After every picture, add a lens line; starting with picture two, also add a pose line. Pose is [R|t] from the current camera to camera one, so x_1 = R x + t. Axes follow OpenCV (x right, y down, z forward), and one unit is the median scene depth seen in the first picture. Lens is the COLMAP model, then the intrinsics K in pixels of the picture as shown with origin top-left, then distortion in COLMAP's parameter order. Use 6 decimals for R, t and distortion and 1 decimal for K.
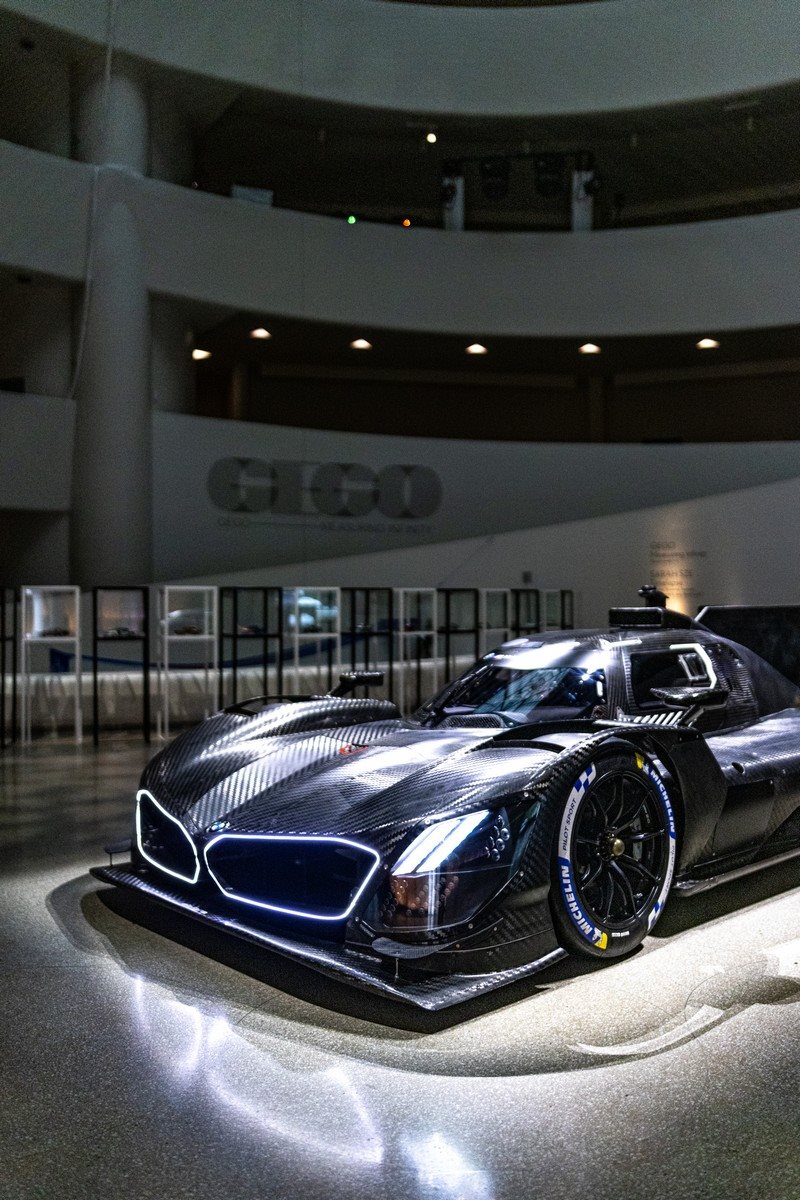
lens RADIAL K [[1010.5, 0, 400.0], [0, 1010.5, 600.0], [0, 0, 1]] dist [0.005335, -0.003238]
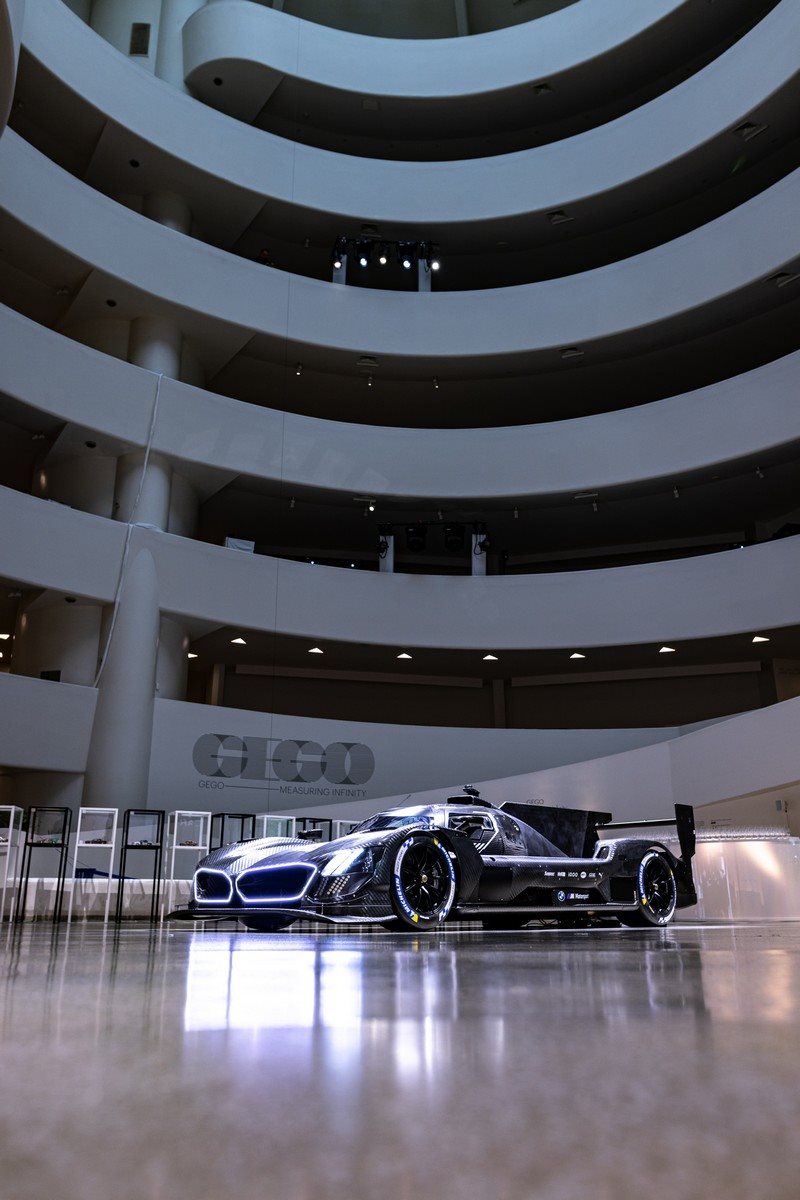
lens RADIAL K [[1010.5, 0, 400.0], [0, 1010.5, 600.0], [0, 0, 1]] dist [0.005335, -0.003238]
pose [[0.998726, 0.023380, 0.044716, 0.012285], [-0.009302, 0.956295, -0.292257, 0.078410], [-0.049595, 0.291469, 0.955294, -0.328971]]
